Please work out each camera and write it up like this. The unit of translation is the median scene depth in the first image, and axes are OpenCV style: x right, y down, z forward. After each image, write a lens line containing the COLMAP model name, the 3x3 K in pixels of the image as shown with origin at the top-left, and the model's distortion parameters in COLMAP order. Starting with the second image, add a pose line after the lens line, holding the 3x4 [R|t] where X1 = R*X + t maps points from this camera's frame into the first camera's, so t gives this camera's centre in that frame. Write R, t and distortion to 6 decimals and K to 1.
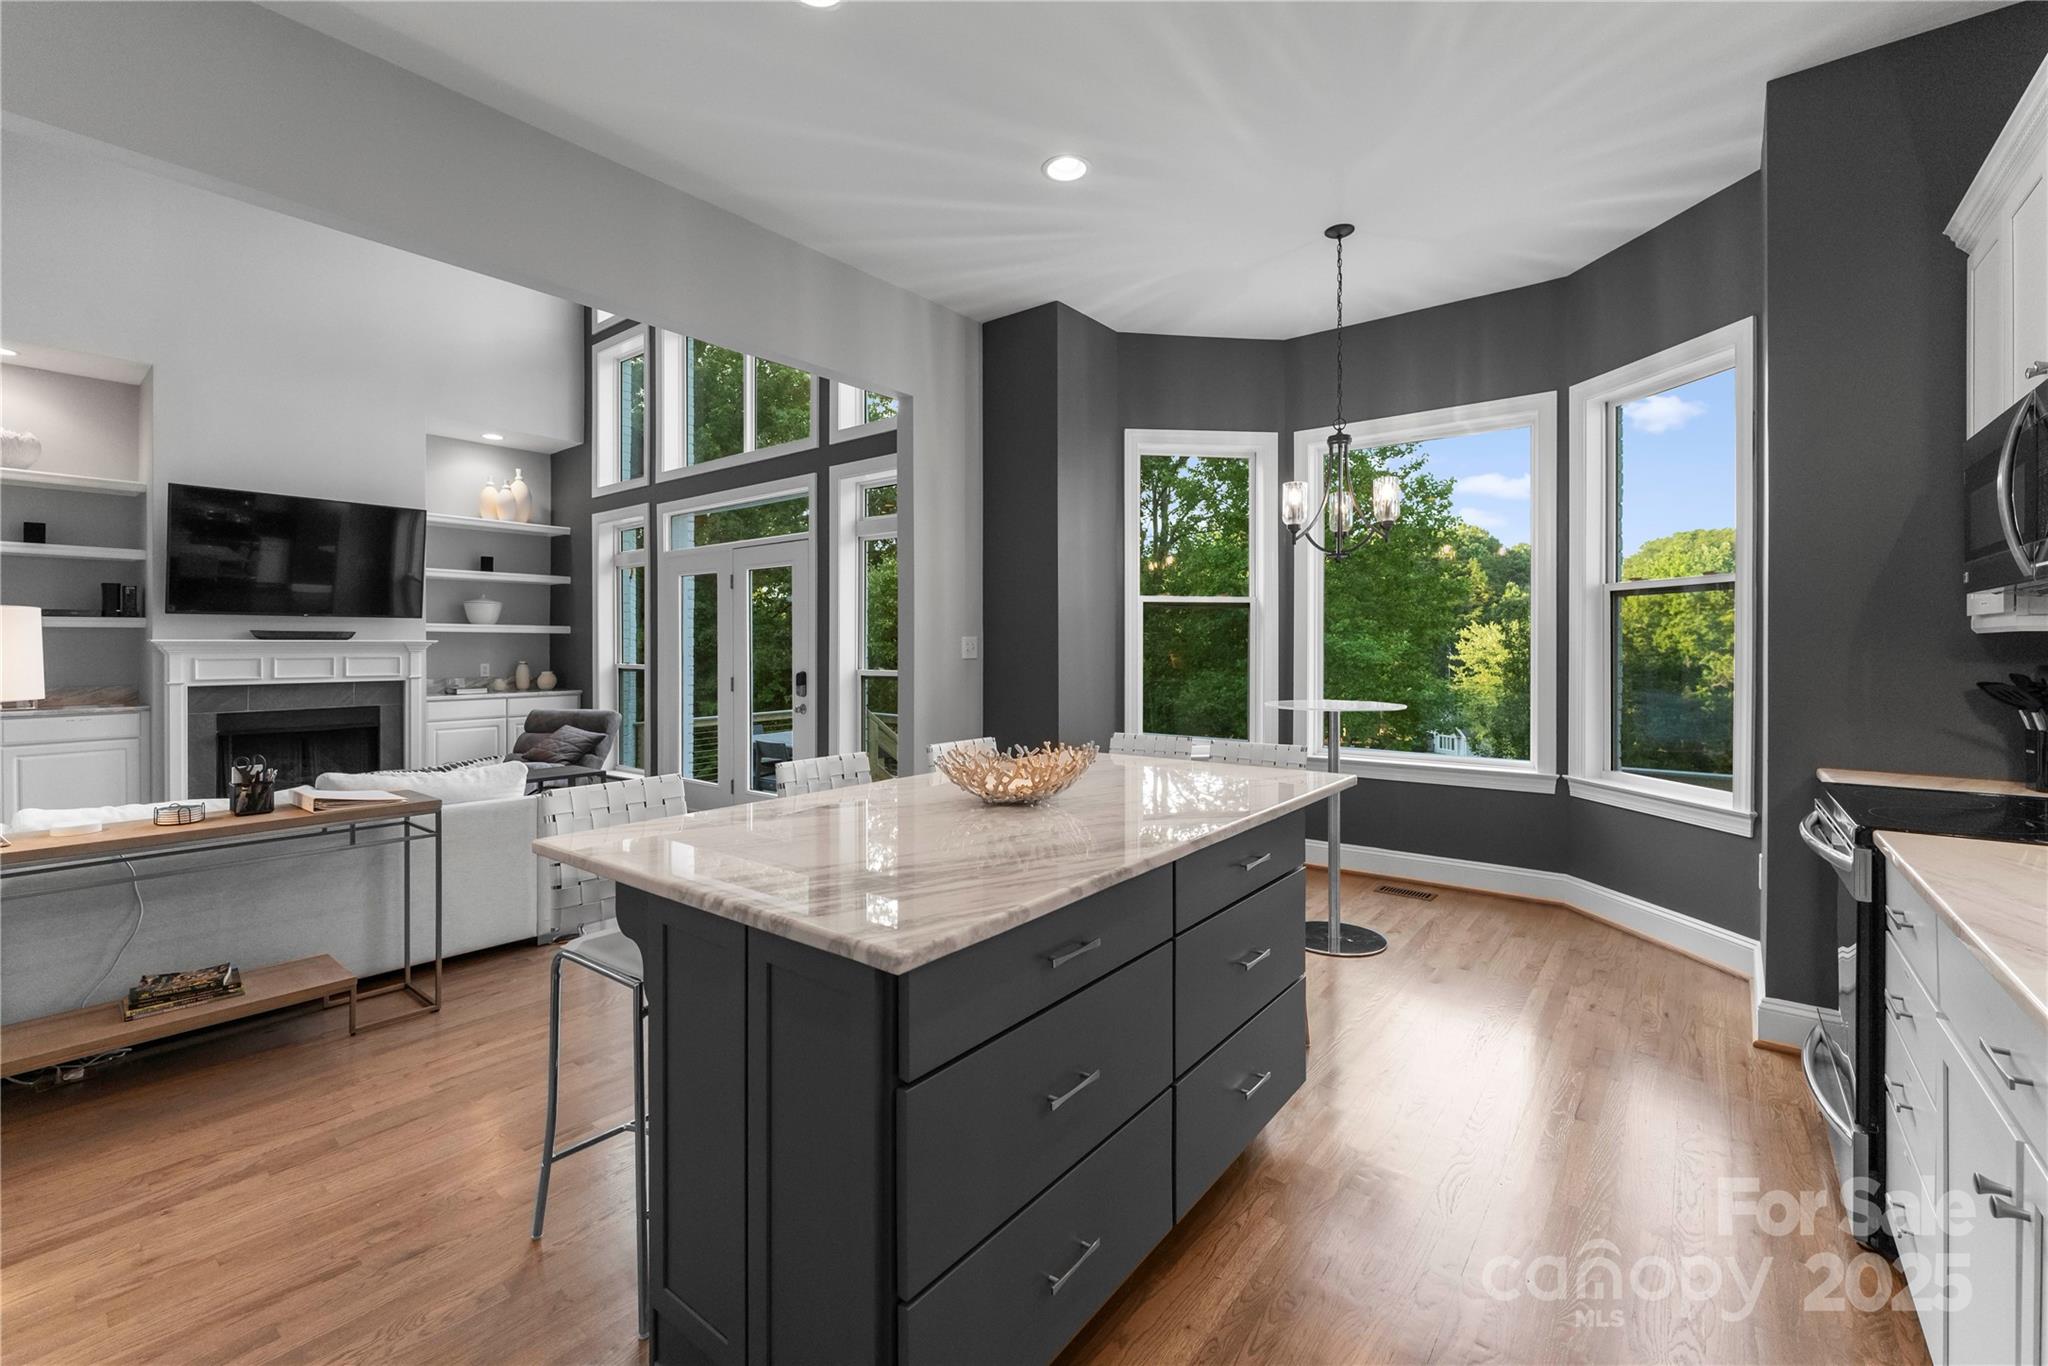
lens RADIAL K [[842.7, 0, 1064.2], [0, 842.7, 639.2], [0, 0, 1]] dist [0.000594, -0.000554]
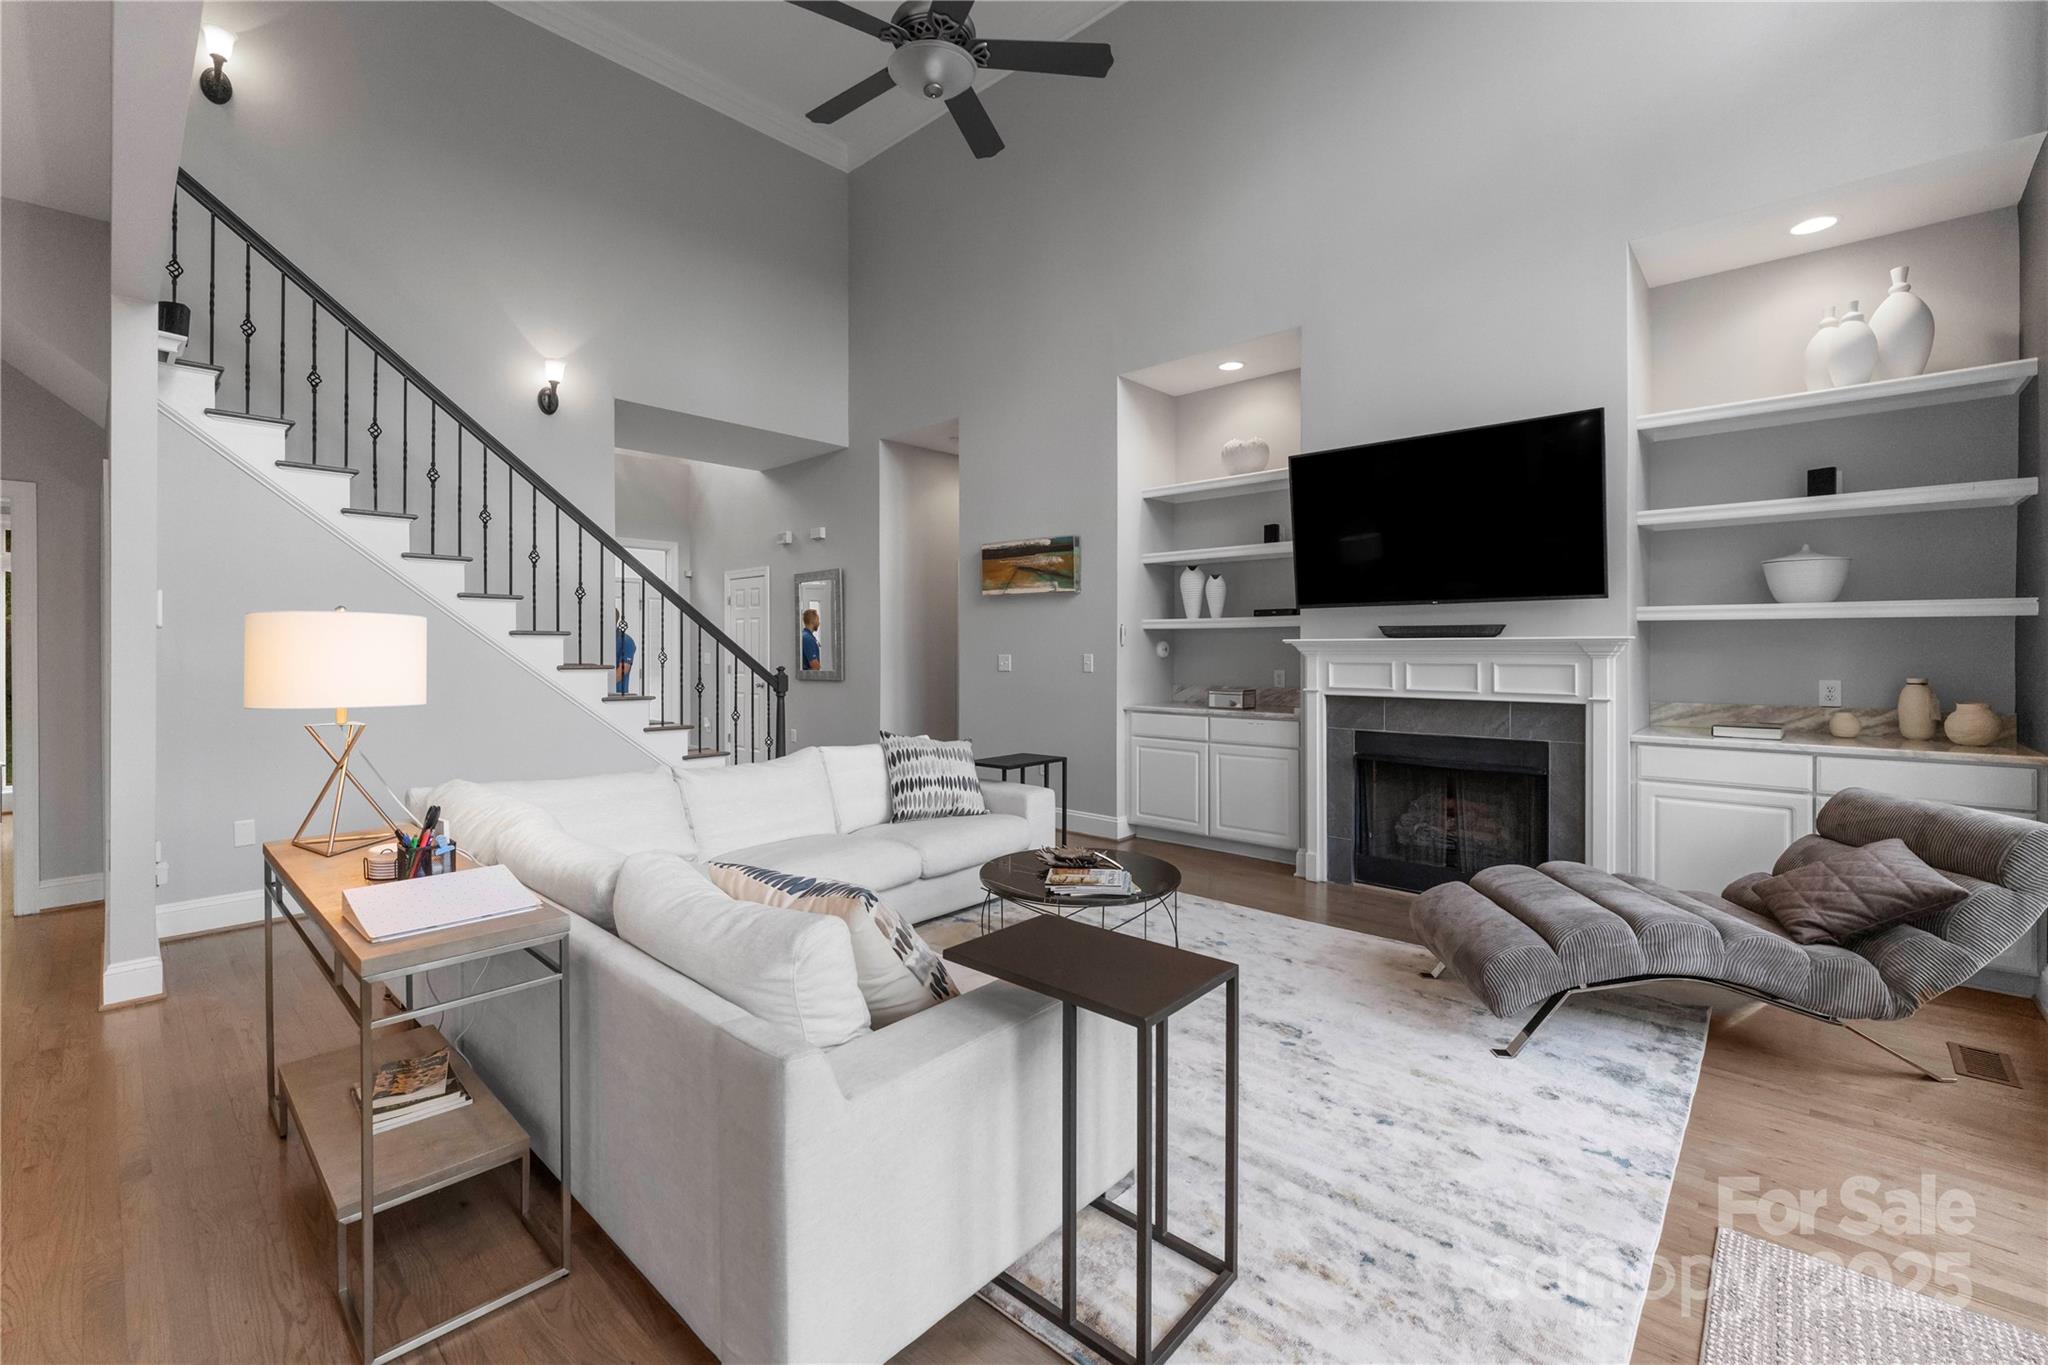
lens RADIAL K [[842.7, 0, 1013.4], [0, 842.7, 646.2], [0, 0, 1]] dist [0.000594, -0.000554]
pose [[-0.123166, -0.005038, -0.992373, -0.153795], [0.007760, 0.999952, -0.006040, 0.009344], [0.992356, -0.008444, -0.123121, 0.708794]]
